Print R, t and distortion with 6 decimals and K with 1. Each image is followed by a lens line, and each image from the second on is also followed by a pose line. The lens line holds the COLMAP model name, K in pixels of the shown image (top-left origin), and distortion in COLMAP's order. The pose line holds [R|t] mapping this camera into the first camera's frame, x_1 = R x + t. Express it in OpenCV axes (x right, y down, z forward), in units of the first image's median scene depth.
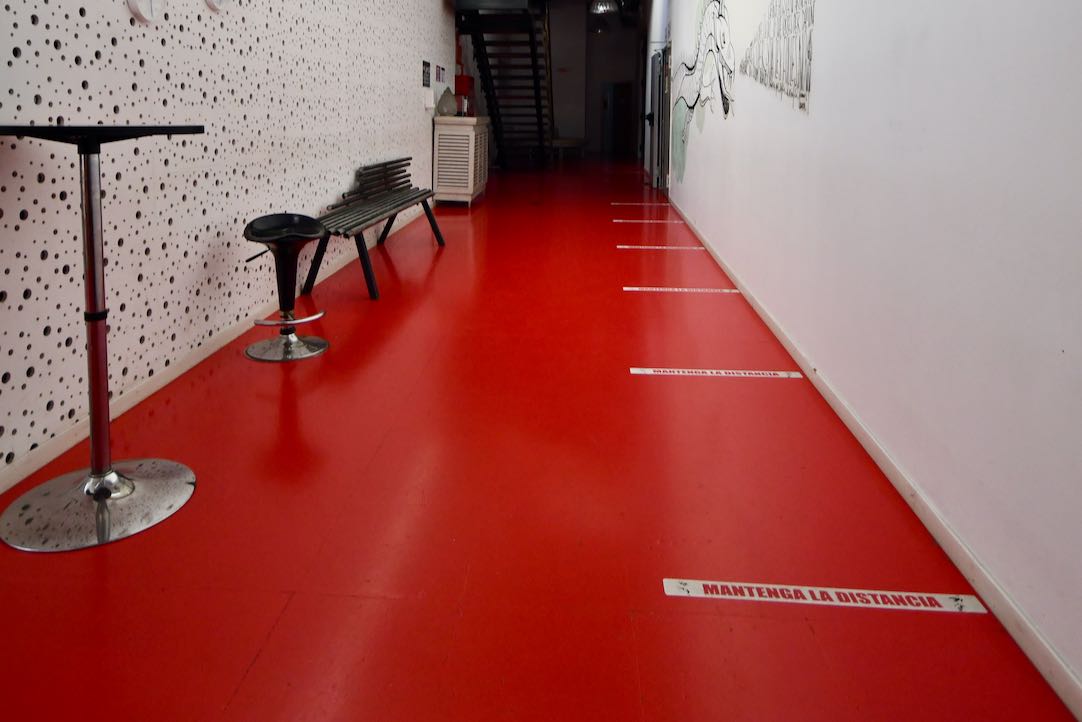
lens RADIAL K [[477.3, 0, 543.8], [0, 477.3, 360.8], [0, 0, 1]] dist [0.013678, 0.000983]
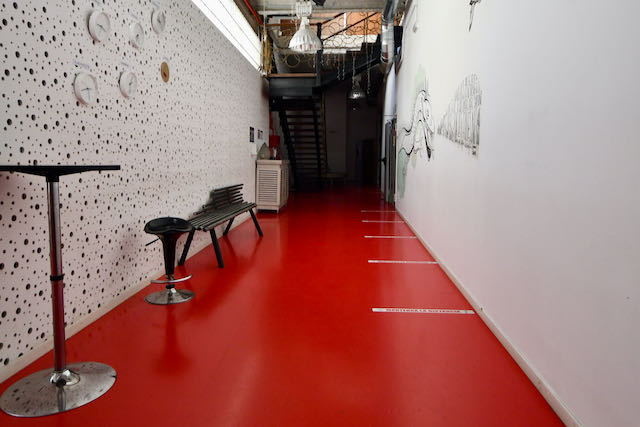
lens RADIAL K [[282.3, 0, 320.0], [0, 282.3, 213.6], [0, 0, 1]] dist [0.013678, 0.000983]
pose [[0.999999, -0.001478, 0.000700, -0.005939], [0.001470, 0.999923, 0.012352, -0.330761], [-0.000719, -0.012351, 0.999923, 0.000958]]
